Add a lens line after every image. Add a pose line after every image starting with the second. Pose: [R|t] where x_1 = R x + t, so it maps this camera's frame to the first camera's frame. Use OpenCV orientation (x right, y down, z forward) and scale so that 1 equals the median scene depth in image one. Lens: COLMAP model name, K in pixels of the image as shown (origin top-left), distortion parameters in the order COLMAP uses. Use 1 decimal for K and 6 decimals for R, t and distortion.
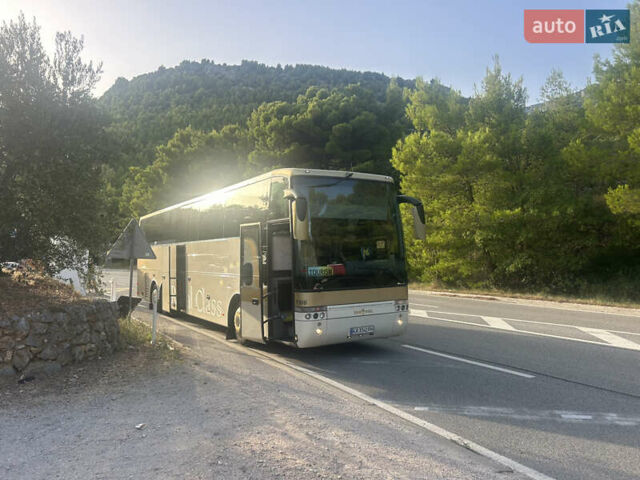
lens RADIAL K [[488.8, 0, 319.0], [0, 488.8, 230.0], [0, 0, 1]] dist [0.038628, -0.004471]
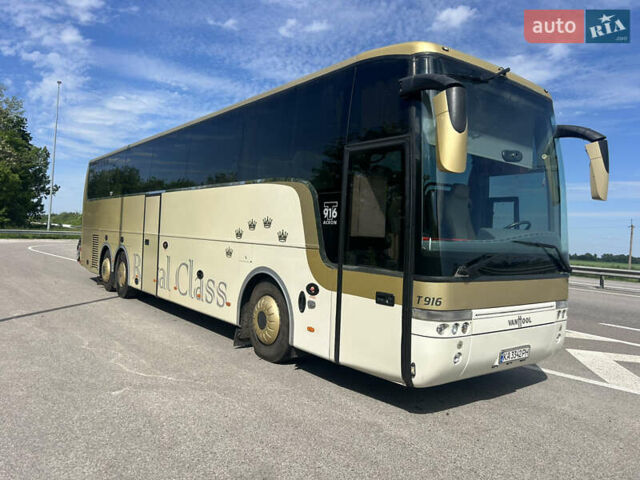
lens RADIAL K [[488.8, 0, 319.0], [0, 488.8, 230.0], [0, 0, 1]] dist [0.038628, -0.004471]
pose [[0.993489, 0.057542, 0.098331, -0.151844], [-0.061268, 0.997497, 0.035303, 0.046368], [-0.096054, -0.041098, 0.994527, 0.372613]]
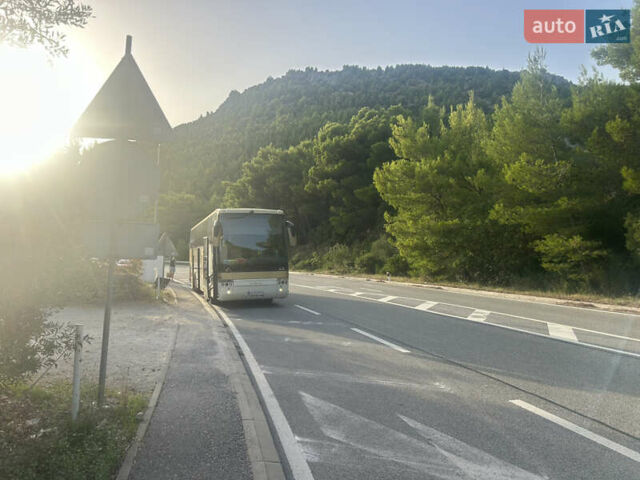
lens RADIAL K [[492.7, 0, 318.8], [0, 492.7, 232.9], [0, 0, 1]] dist [0.002582, -0.000730]
pose [[0.976501, -0.011817, -0.215186, 0.584889], [0.012405, 0.999922, 0.001382, -0.023432], [0.215153, -0.004019, 0.976572, -0.644450]]
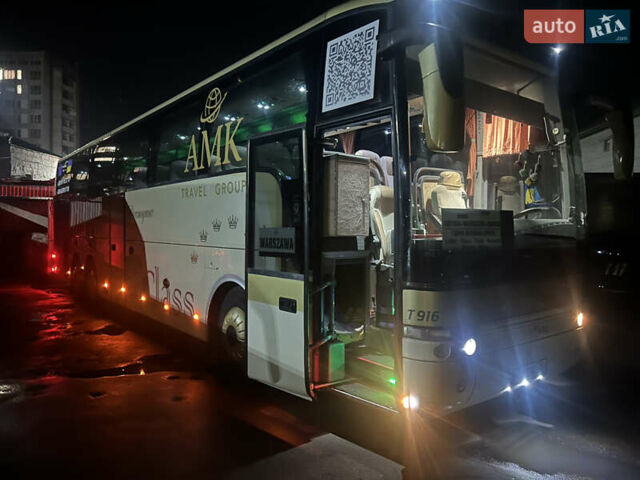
lens RADIAL K [[492.7, 0, 318.8], [0, 492.7, 232.9], [0, 0, 1]] dist [0.002582, -0.000730]
pose [[0.994551, 0.017452, 0.102783, -0.121817], [-0.022887, 0.998388, 0.051940, 0.044941], [-0.101711, -0.054010, 0.993347, 0.450506]]
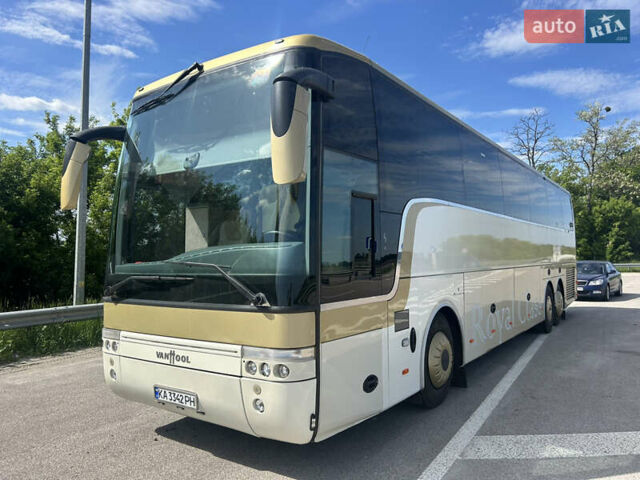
lens RADIAL K [[492.2, 0, 331.7], [0, 492.2, 241.0], [0, 0, 1]] dist [0.004811, -0.000961]
pose [[0.390197, -0.022887, -0.920447, 0.445737], [0.048470, 0.998815, -0.004288, 0.054378], [0.919455, -0.042941, 0.390844, 0.753957]]
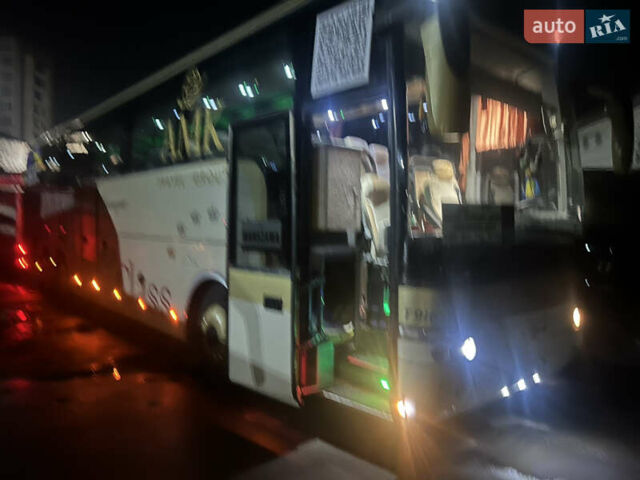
lens RADIAL K [[492.2, 0, 331.7], [0, 492.2, 241.0], [0, 0, 1]] dist [0.004811, -0.000961]
pose [[0.986264, 0.019327, 0.164044, -0.122789], [-0.032513, 0.996417, 0.078080, 0.047330], [-0.161947, -0.082341, 0.983358, 0.478060]]
